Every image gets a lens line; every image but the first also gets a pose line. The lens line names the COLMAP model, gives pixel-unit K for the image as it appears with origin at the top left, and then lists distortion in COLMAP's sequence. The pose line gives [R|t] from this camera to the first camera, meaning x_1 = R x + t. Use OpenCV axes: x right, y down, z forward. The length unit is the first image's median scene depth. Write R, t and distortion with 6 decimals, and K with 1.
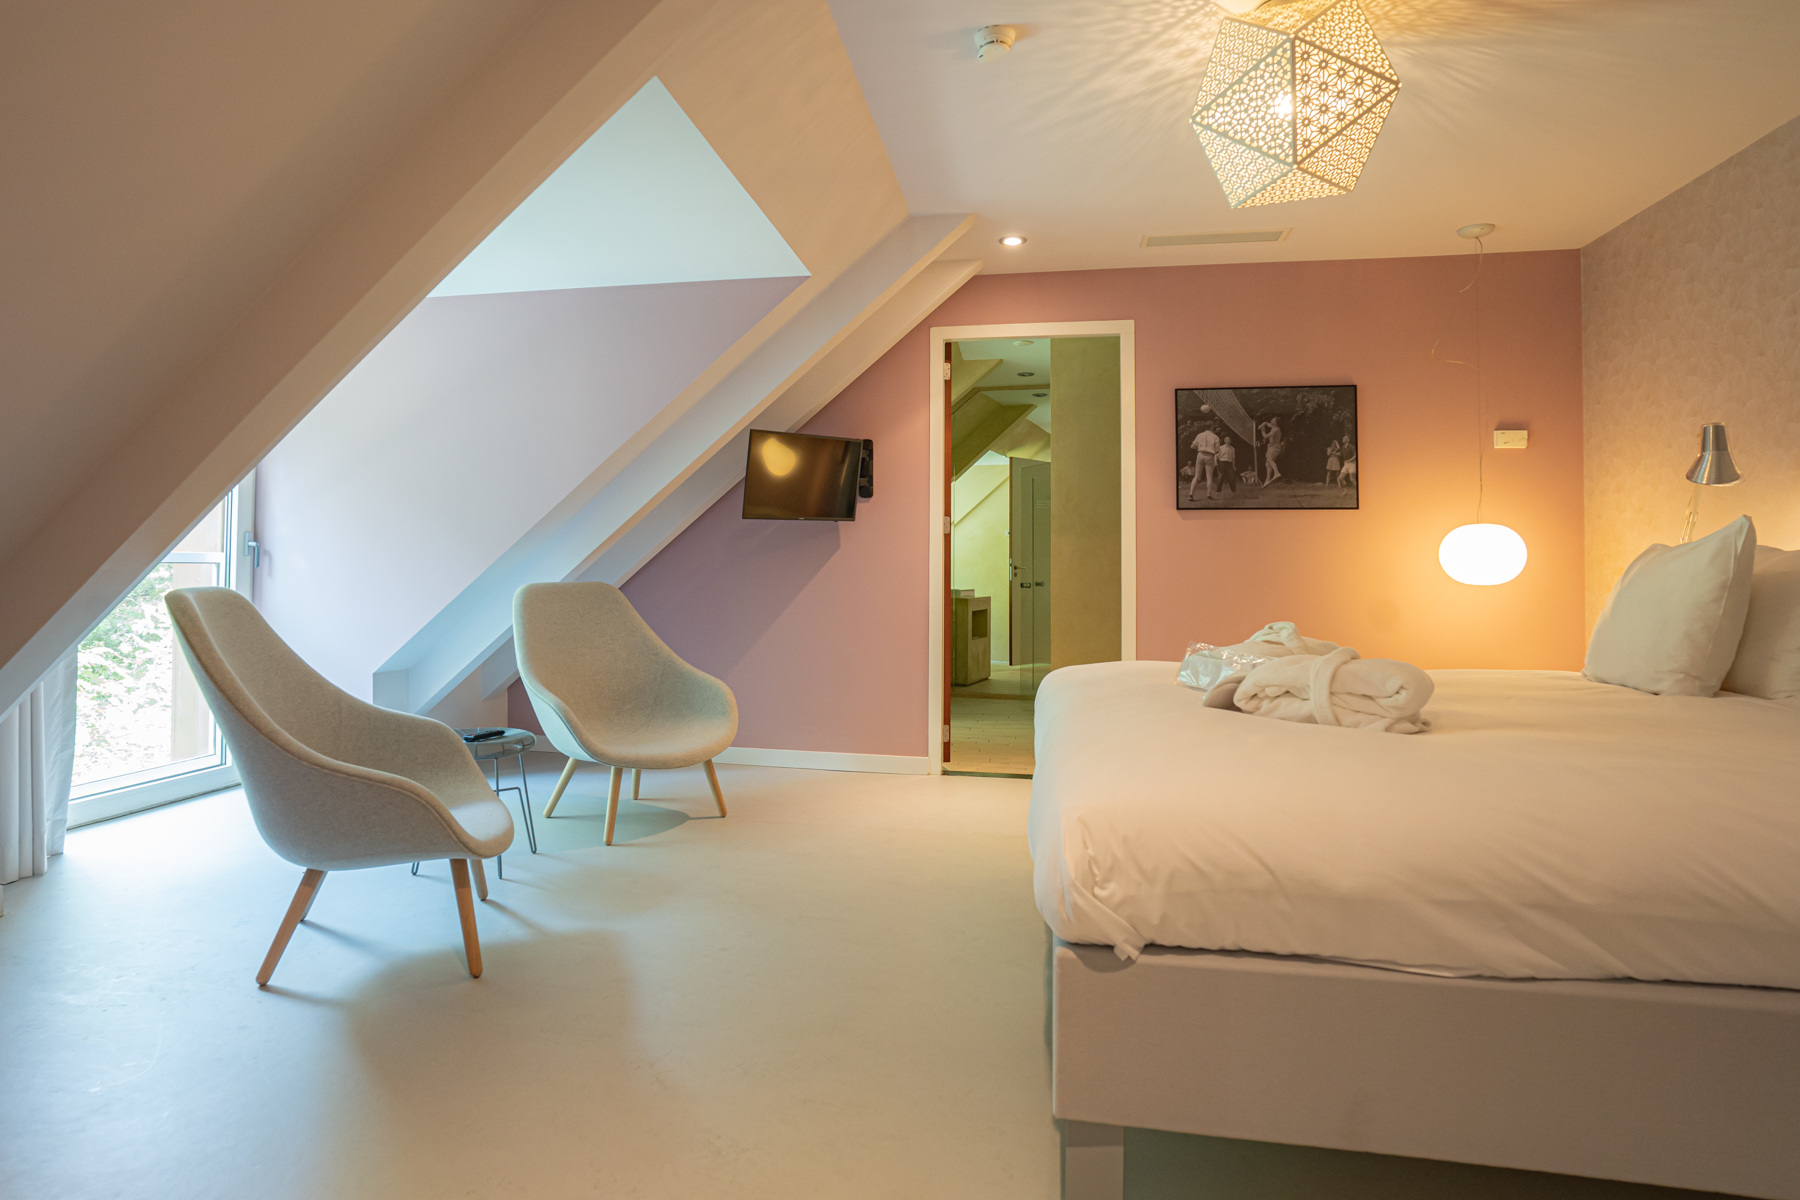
lens RADIAL K [[983.8, 0, 876.6], [0, 983.8, 530.9], [0, 0, 1]] dist [-0.016937, 0.018850]
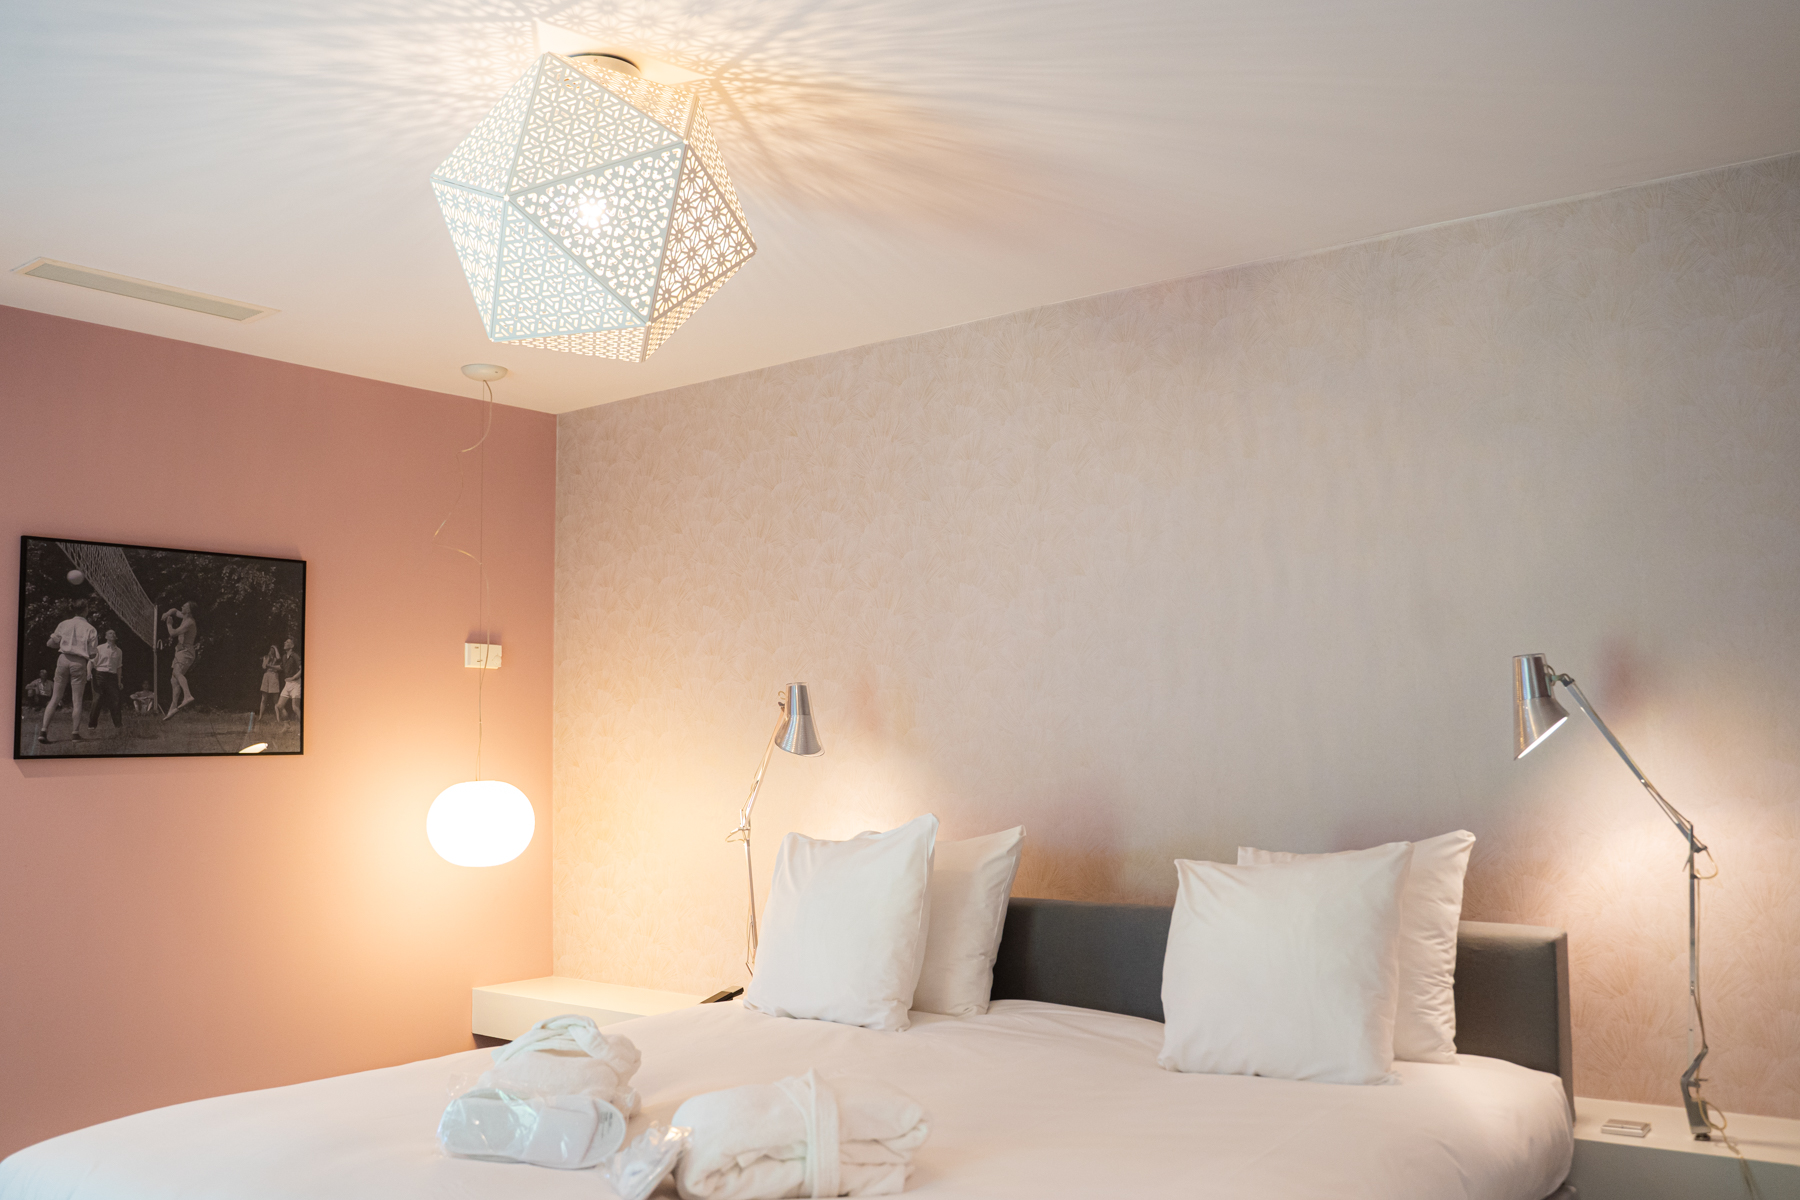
lens RADIAL K [[1521.0, 0, 898.0], [0, 1521.0, 615.2], [0, 0, 1]] dist [-0.067698, 0.028871]
pose [[0.464724, 0.057640, 0.883578, -0.218643], [-0.014567, 0.998242, -0.057459, -0.067750], [-0.885336, 0.013832, 0.464746, 0.215533]]
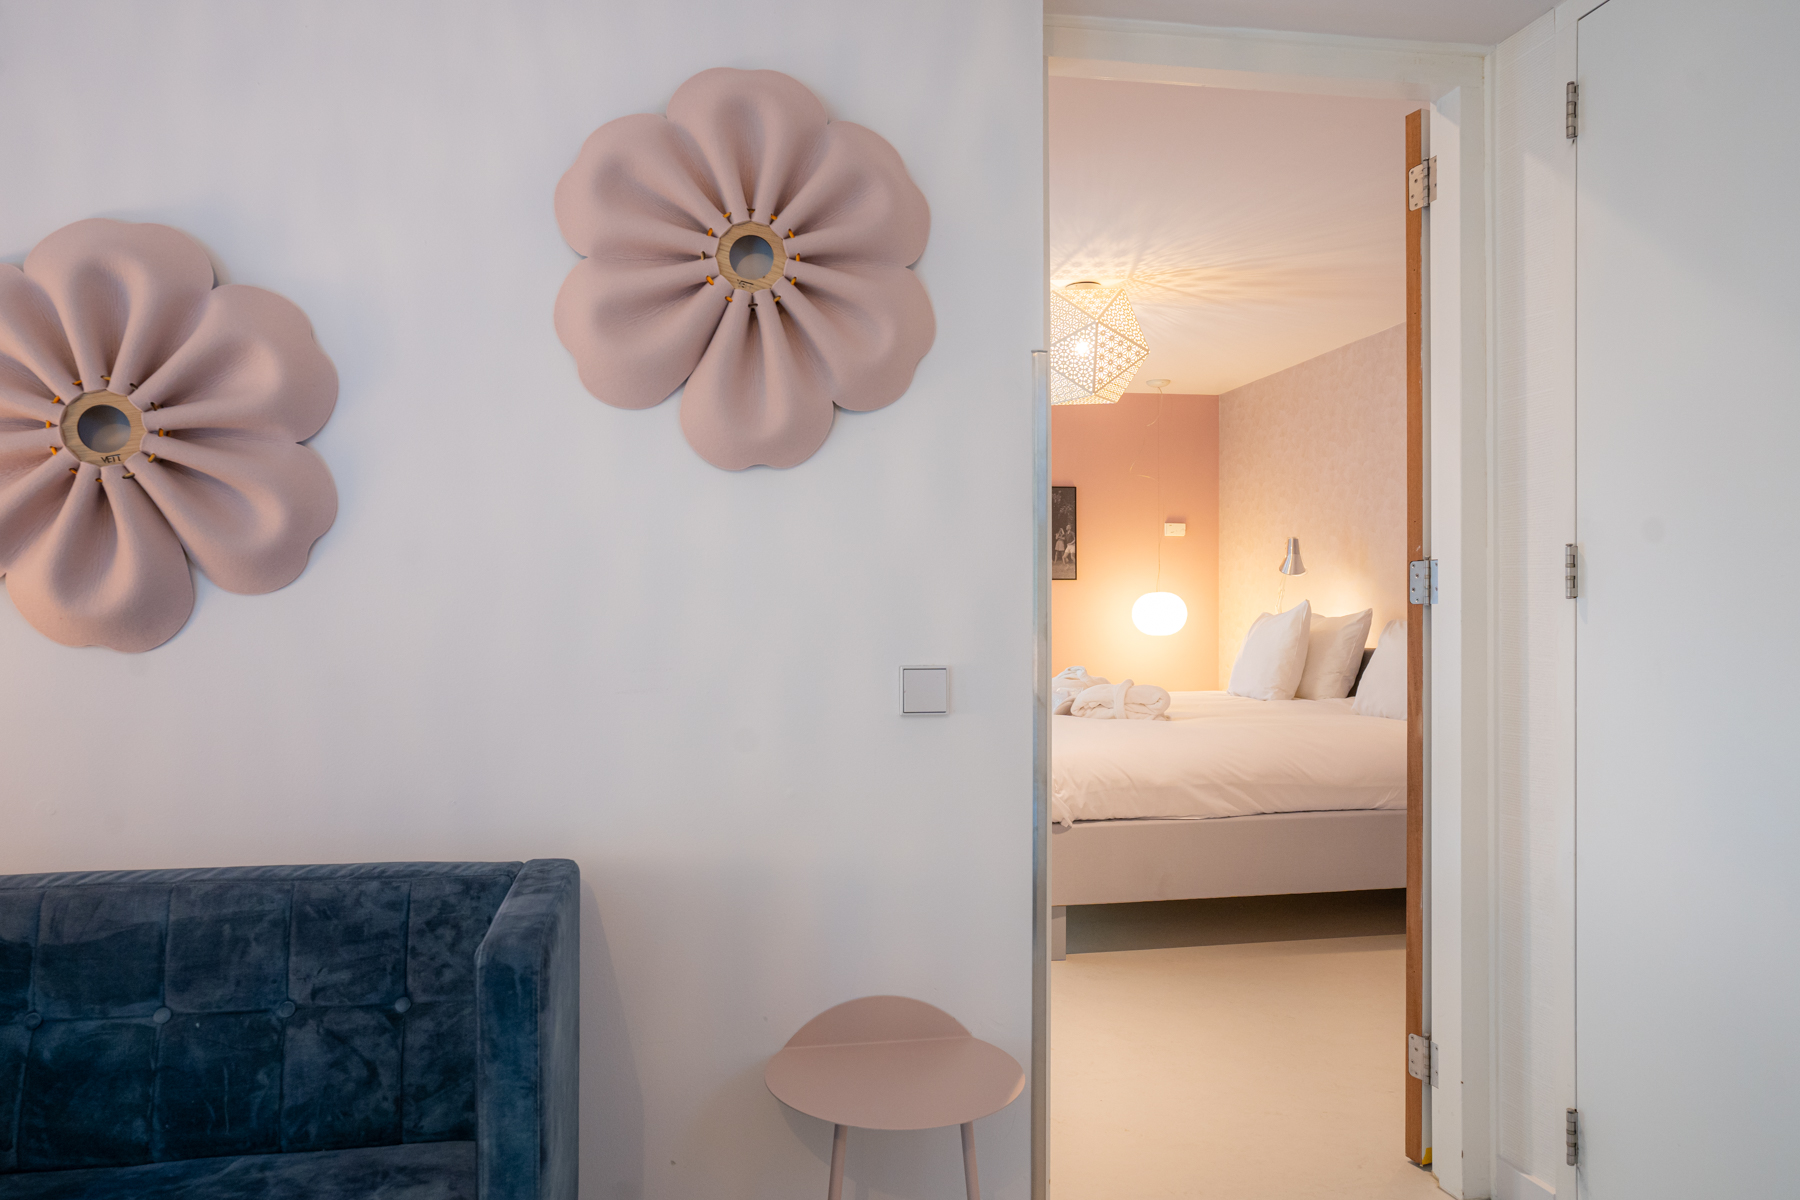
lens RADIAL K [[1161.5, 0, 888.9], [0, 1161.5, 603.5], [0, 0, 1]] dist [0.053434, -0.000670]
pose [[0.930117, -0.009945, 0.367130, -0.357587], [-0.001871, 0.999492, 0.031813, -0.043581], [-0.367259, -0.030276, 0.929626, -0.413678]]
